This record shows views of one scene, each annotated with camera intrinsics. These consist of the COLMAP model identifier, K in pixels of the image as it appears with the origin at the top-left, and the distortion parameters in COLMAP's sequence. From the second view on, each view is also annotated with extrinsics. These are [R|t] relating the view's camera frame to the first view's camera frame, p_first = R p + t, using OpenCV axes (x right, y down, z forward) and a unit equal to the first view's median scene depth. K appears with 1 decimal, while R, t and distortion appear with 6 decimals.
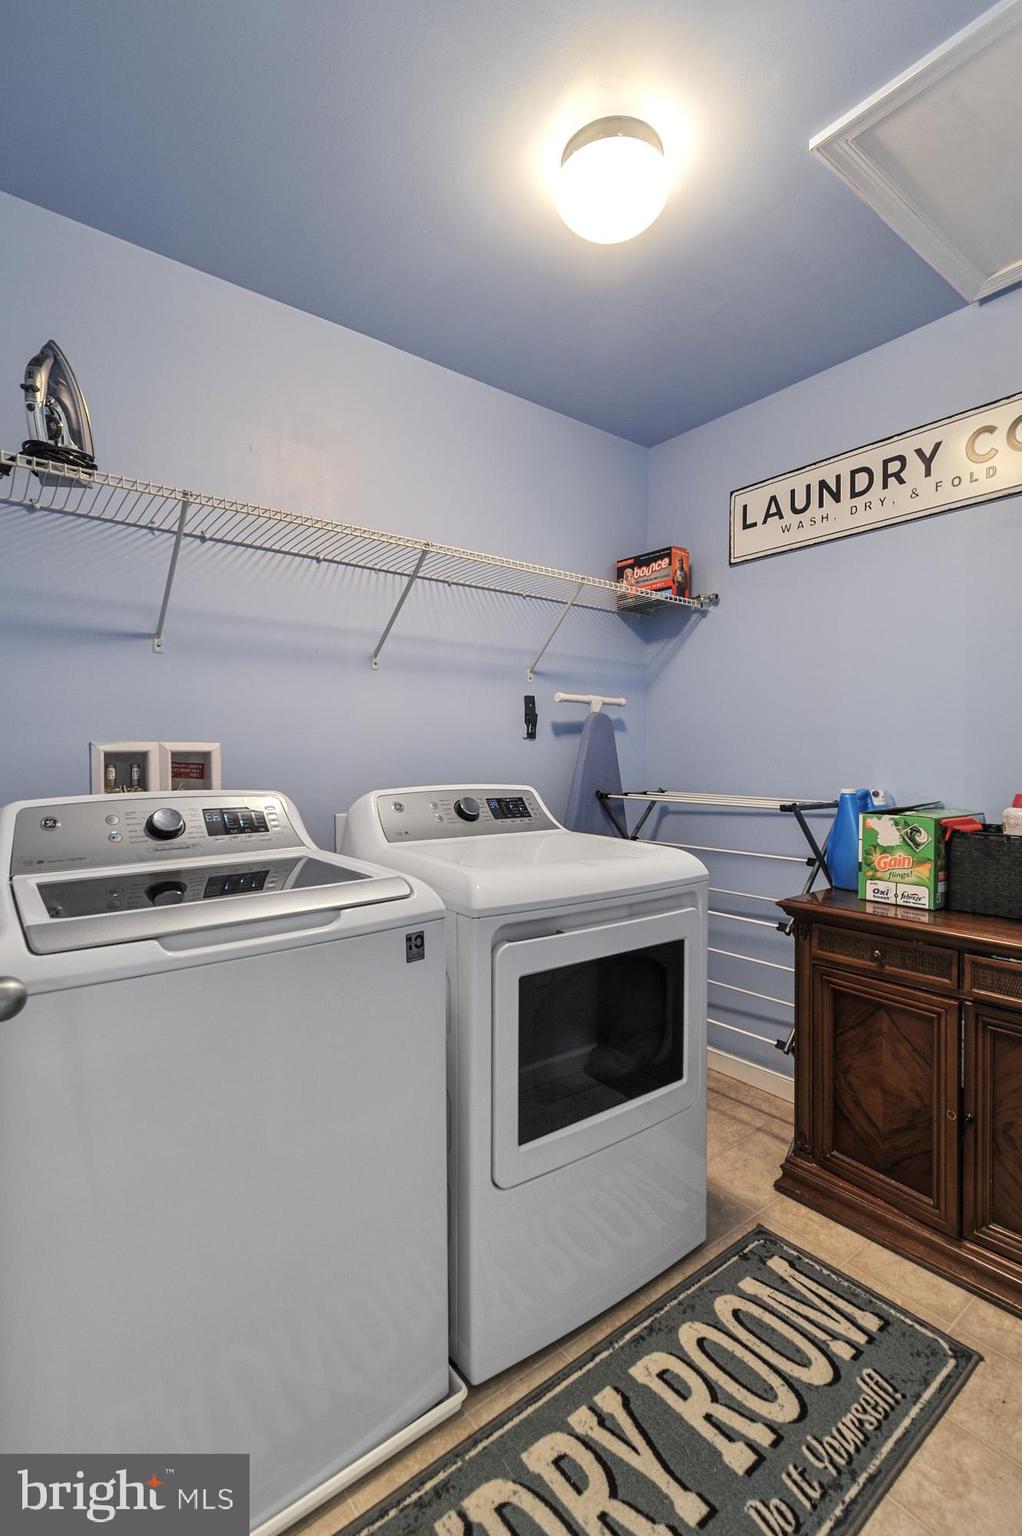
lens RADIAL K [[706.0, 0, 510.5], [0, 706.0, 763.5], [0, 0, 1]] dist [0.015974, 0.000040]
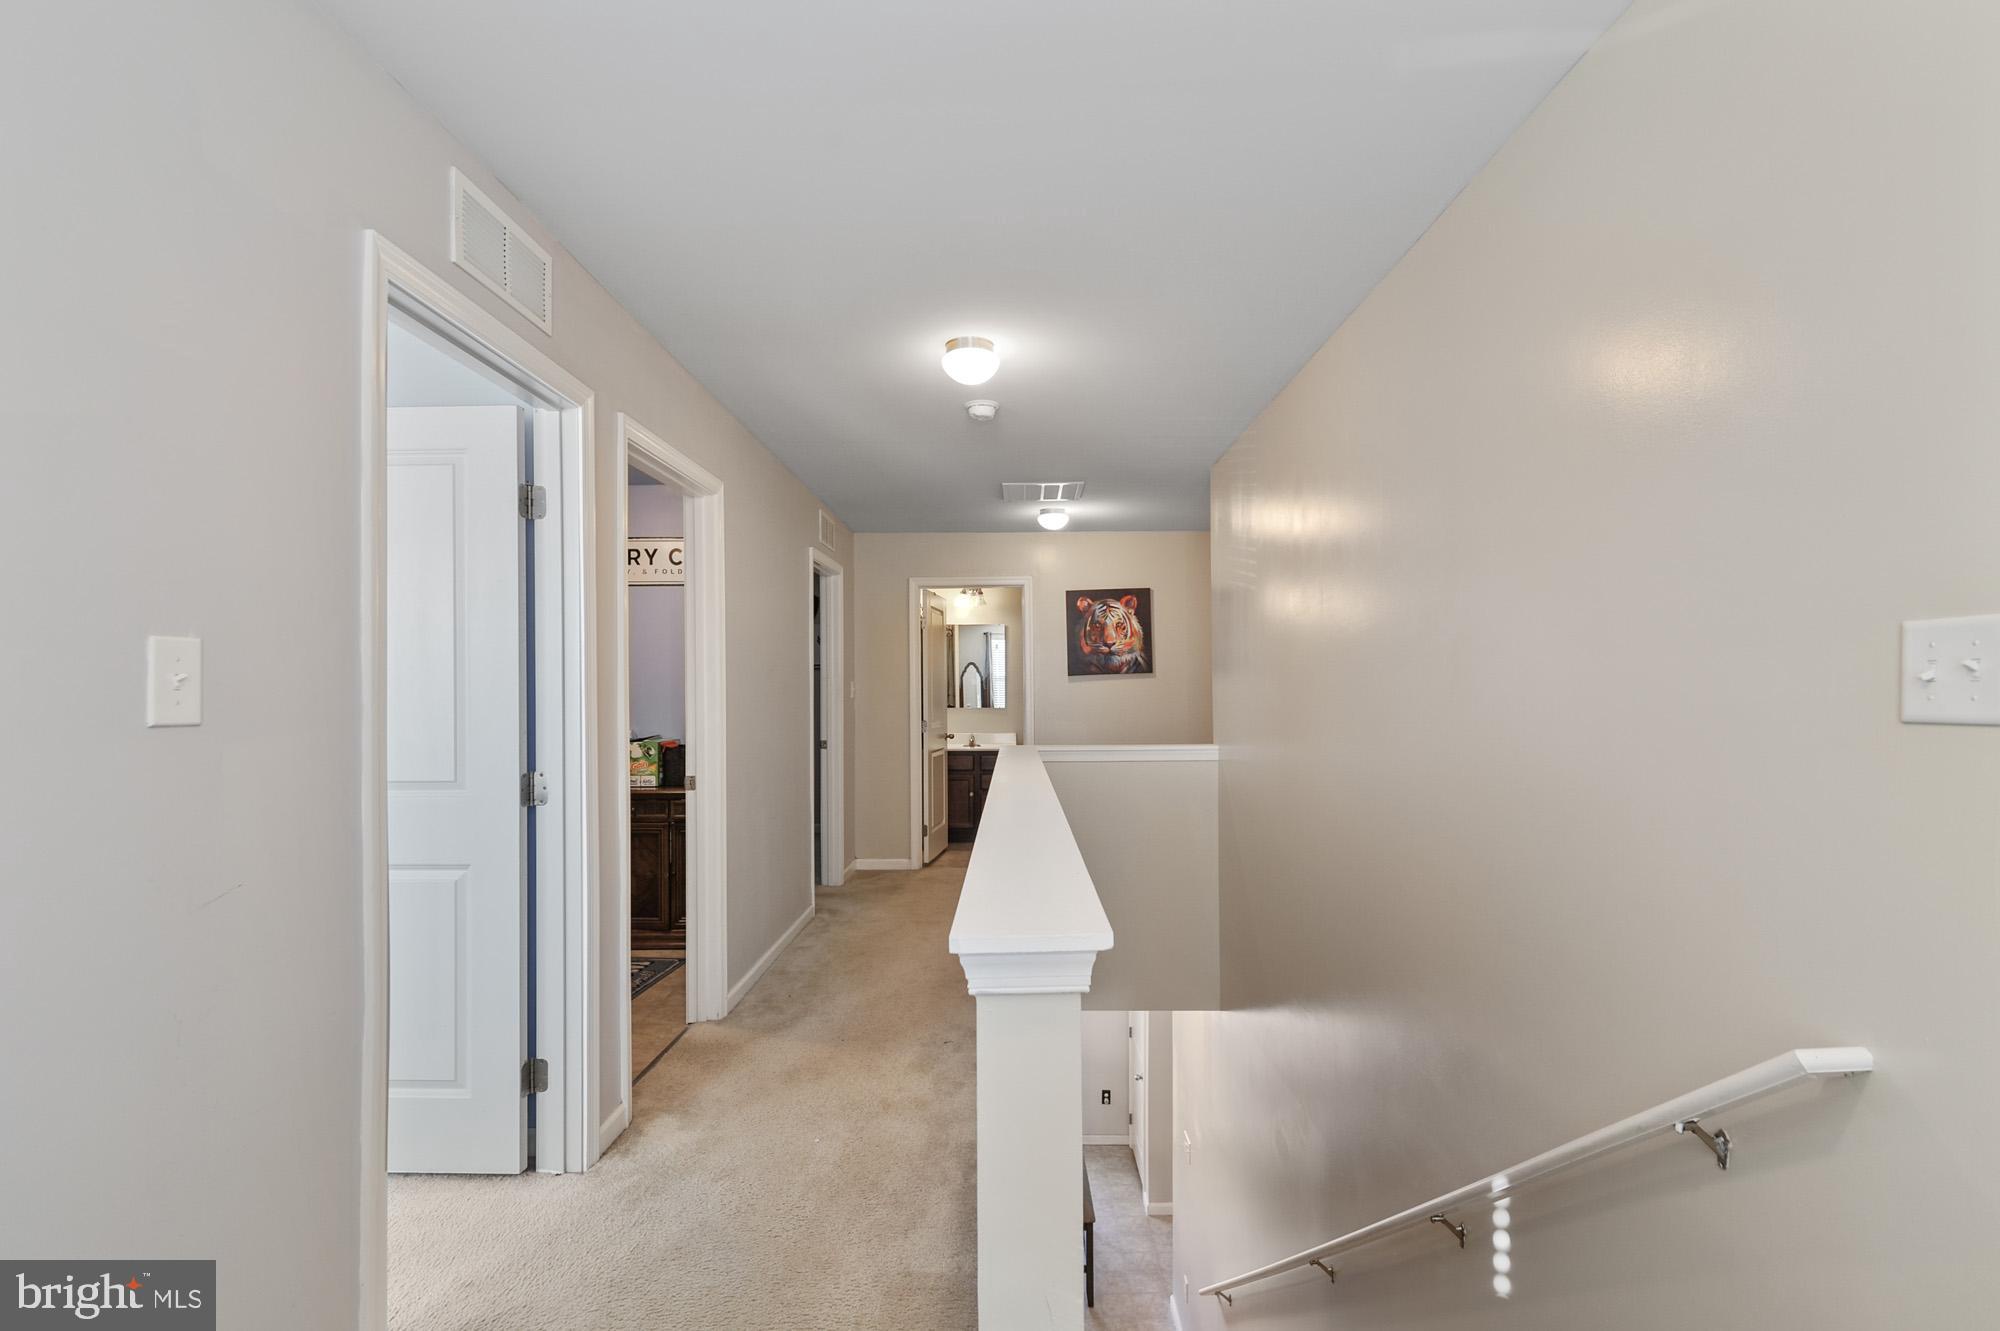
lens RADIAL K [[919.3, 0, 998.9], [0, 919.3, 675.5], [0, 0, 1]] dist [0.015974, 0.000040]
pose [[0.618701, 0.003807, 0.785617, -0.876583], [0.021381, 0.999536, -0.021682, -0.035939], [-0.785336, 0.030212, 0.618333, -1.412379]]
